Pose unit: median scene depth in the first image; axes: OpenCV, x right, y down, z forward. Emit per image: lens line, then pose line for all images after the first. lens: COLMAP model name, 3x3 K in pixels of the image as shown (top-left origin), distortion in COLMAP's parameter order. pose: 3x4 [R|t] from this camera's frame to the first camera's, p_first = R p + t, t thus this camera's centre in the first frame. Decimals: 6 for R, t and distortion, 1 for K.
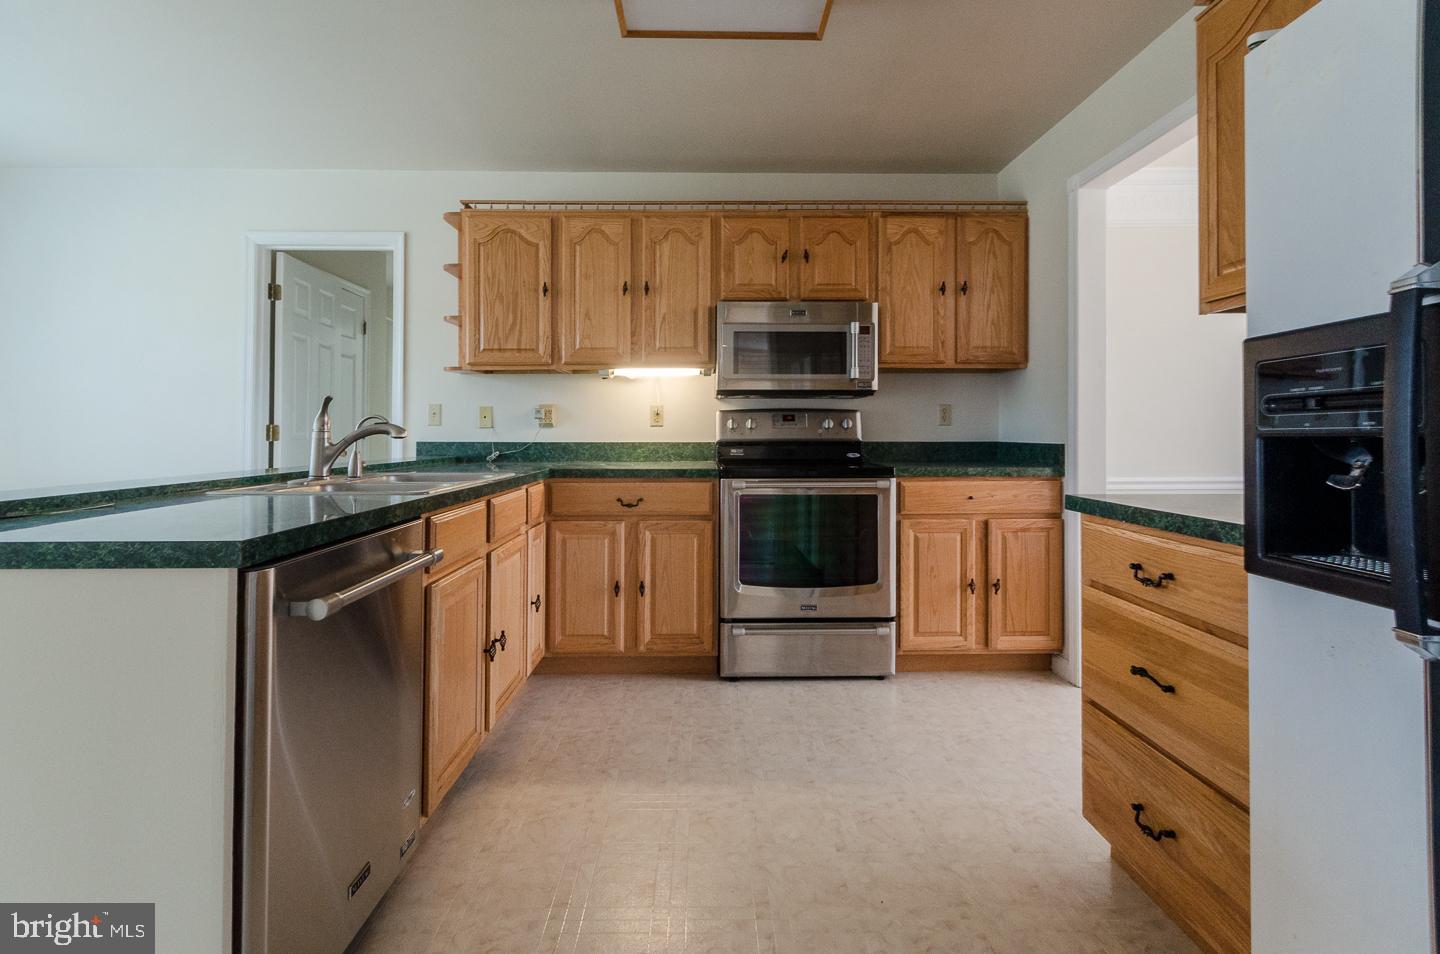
lens RADIAL K [[634.0, 0, 700.4], [0, 634.0, 424.6], [0, 0, 1]] dist [0.002445, -0.001180]
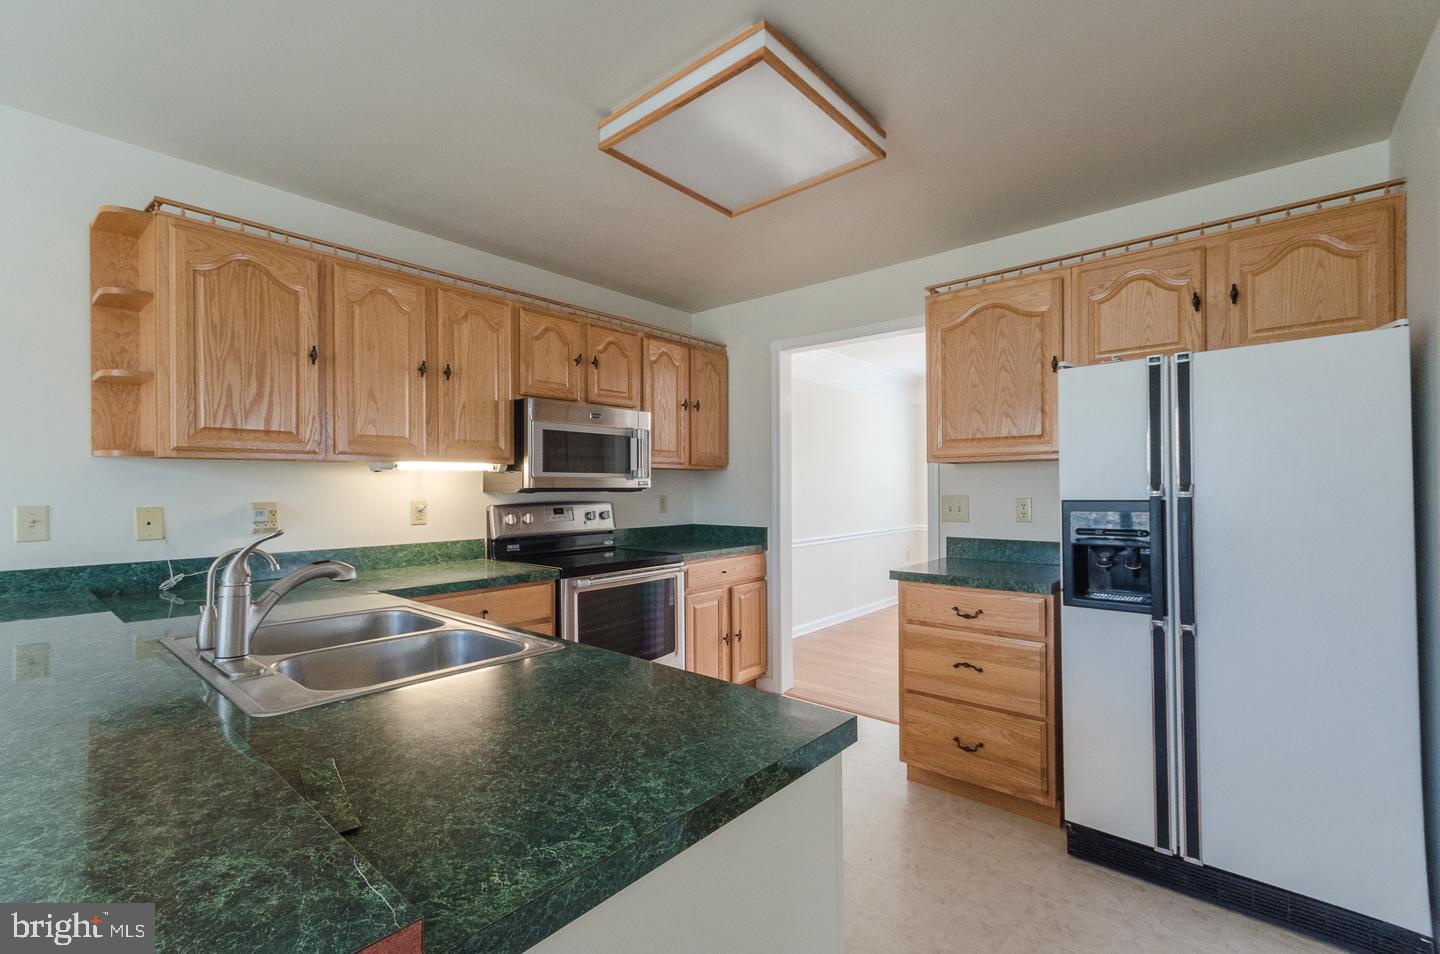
lens RADIAL K [[634.0, 0, 699.5], [0, 634.0, 486.3], [0, 0, 1]] dist [0.002445, -0.001180]
pose [[0.661350, -0.005631, 0.750056, -0.513132], [0.000083, 0.999972, 0.007434, -0.062396], [-0.750077, -0.004854, 0.661332, 0.152896]]
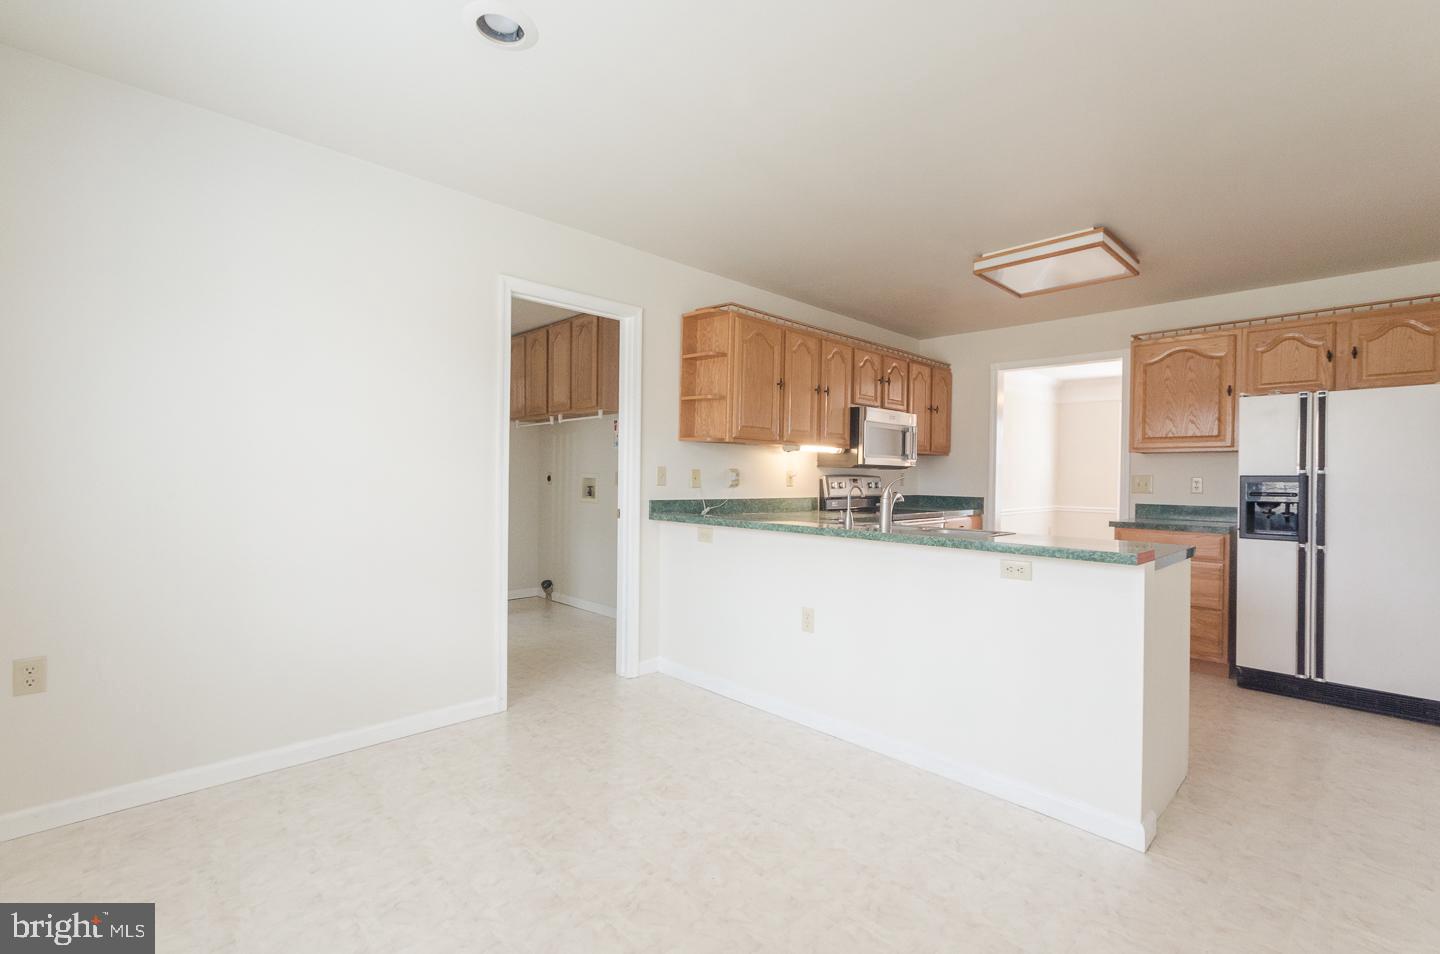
lens RADIAL K [[634.0, 0, 711.6], [0, 634.0, 479.3], [0, 0, 1]] dist [0.002445, -0.001180]
pose [[0.723388, 0.002495, 0.690437, -1.252651], [-0.019566, 0.999666, 0.016888, -0.035004], [-0.690165, -0.025726, 0.723195, 0.140313]]
